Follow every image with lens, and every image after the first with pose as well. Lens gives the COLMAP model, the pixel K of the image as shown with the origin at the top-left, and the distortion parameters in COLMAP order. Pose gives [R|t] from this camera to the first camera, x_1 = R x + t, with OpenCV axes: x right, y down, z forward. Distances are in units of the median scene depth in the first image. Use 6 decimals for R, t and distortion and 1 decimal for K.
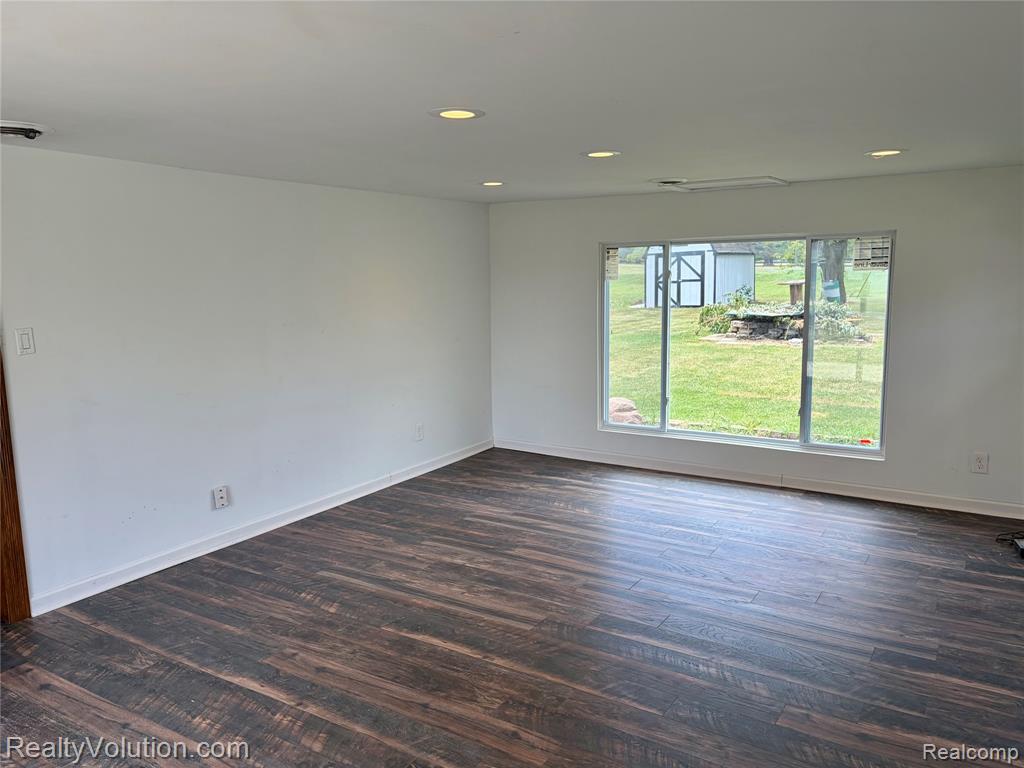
lens RADIAL K [[770.9, 0, 512.0], [0, 770.9, 384.0], [0, 0, 1]] dist [0.034130, -0.006279]
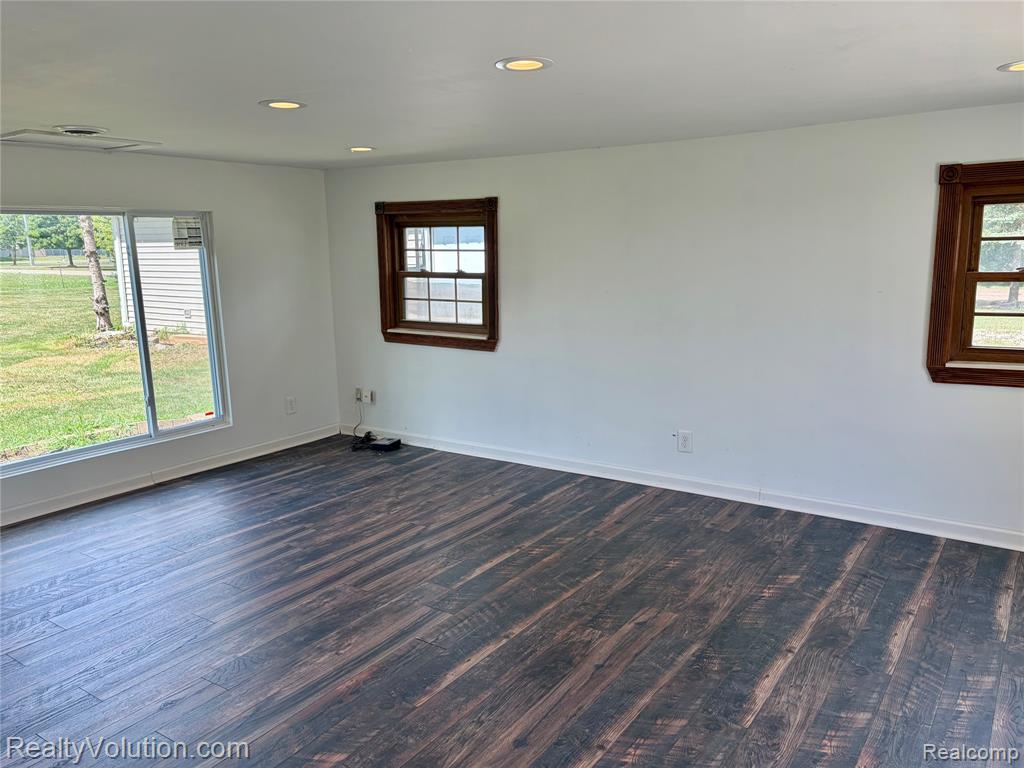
lens RADIAL K [[770.9, 0, 512.0], [0, 770.9, 384.0], [0, 0, 1]] dist [0.034130, -0.006279]
pose [[0.062038, -0.168006, 0.983832, -0.813728], [0.167180, 0.973553, 0.155709, -0.089805], [-0.983973, 0.154817, 0.088485, 0.754333]]
